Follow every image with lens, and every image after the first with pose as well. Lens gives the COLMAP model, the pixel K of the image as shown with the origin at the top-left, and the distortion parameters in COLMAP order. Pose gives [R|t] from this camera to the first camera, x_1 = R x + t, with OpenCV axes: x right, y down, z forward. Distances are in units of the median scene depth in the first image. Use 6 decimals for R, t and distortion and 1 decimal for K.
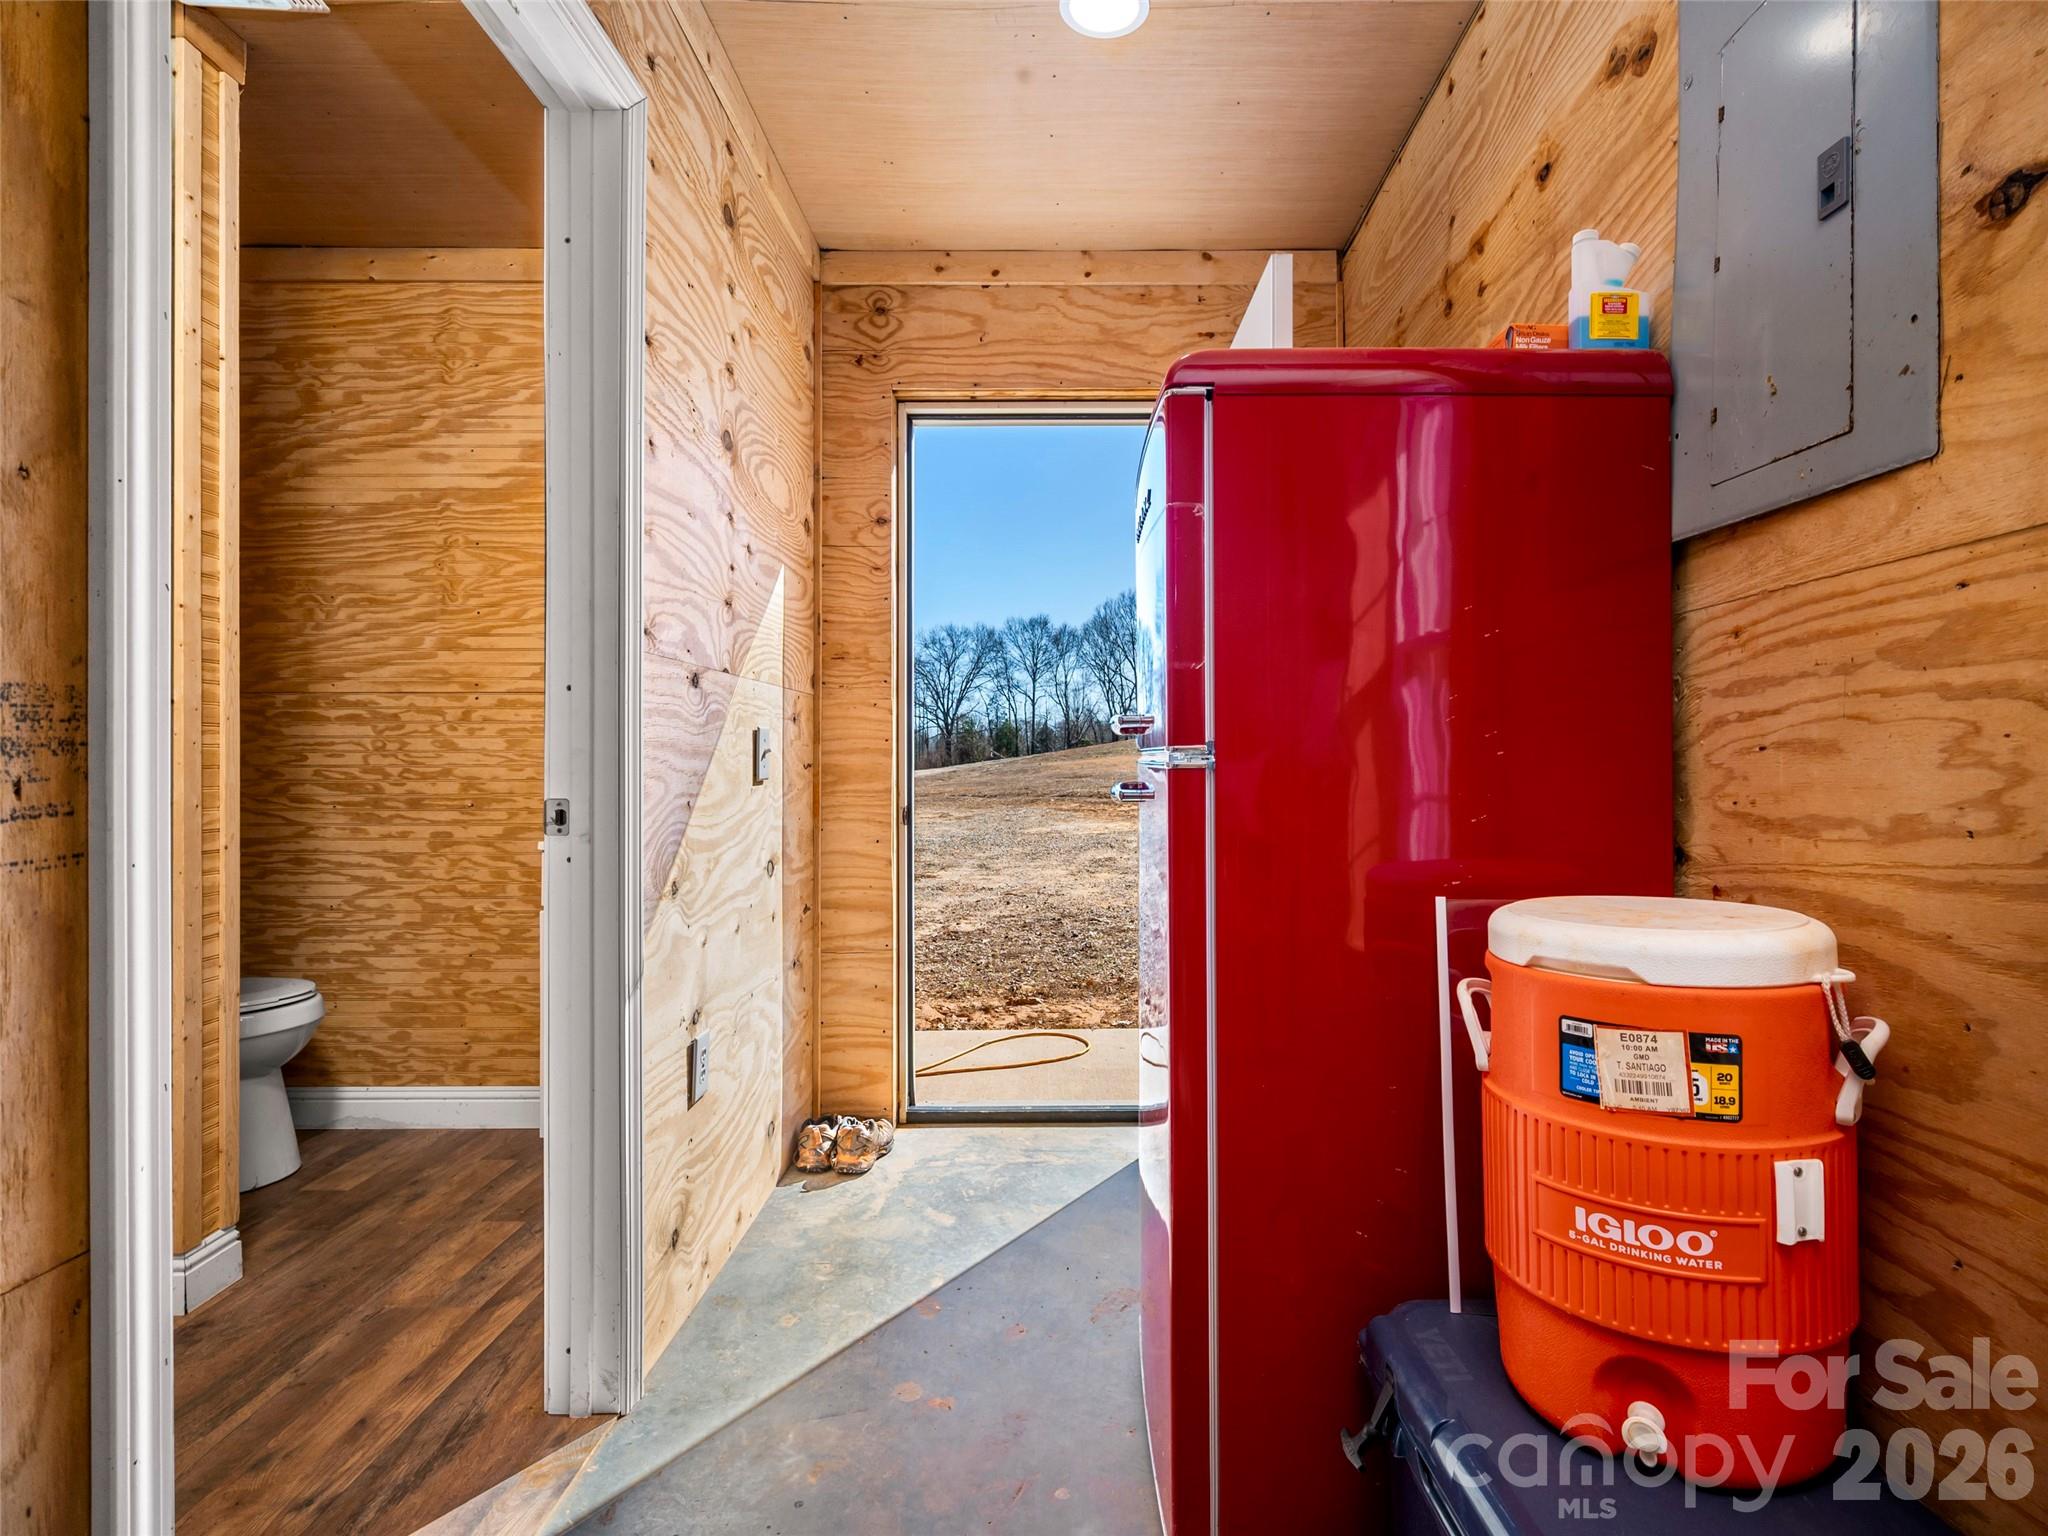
lens RADIAL K [[1036.0, 0, 1026.3], [0, 1036.0, 761.6], [0, 0, 1]] dist [-0.001247, -0.000091]
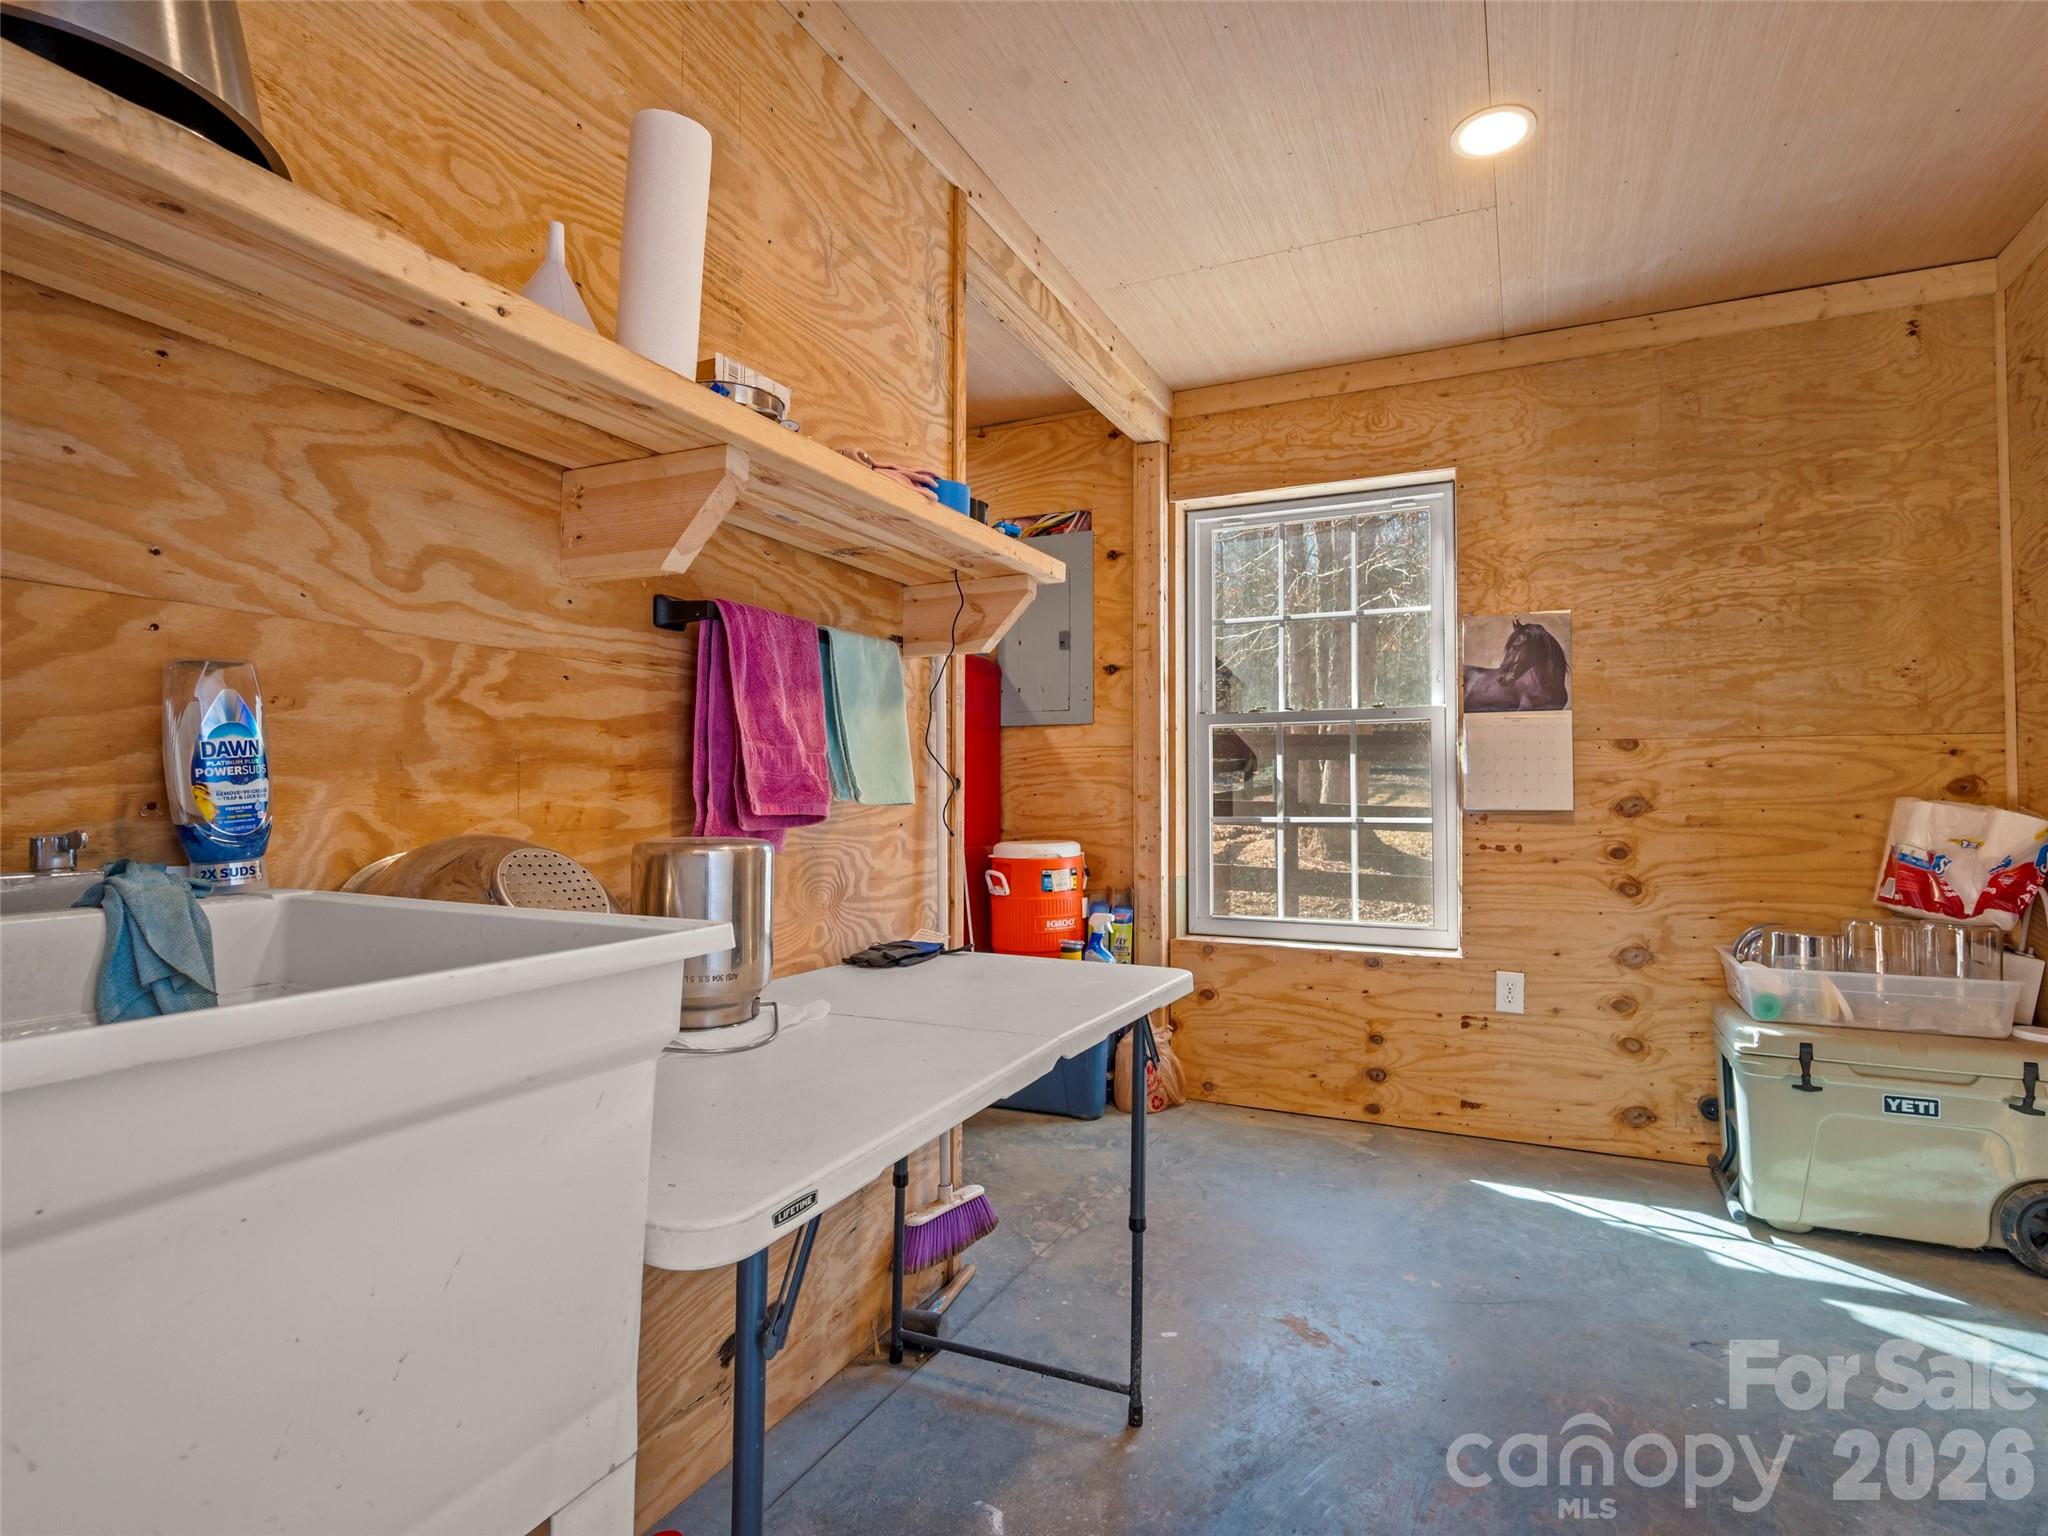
lens RADIAL K [[1036.0, 0, 1027.7], [0, 1036.0, 767.6], [0, 0, 1]] dist [-0.001247, -0.000091]
pose [[0.438933, 0.034811, 0.897845, -2.579597], [-0.005600, 0.999336, -0.036008, 0.022113], [-0.898502, 0.010777, 0.438836, -0.495430]]
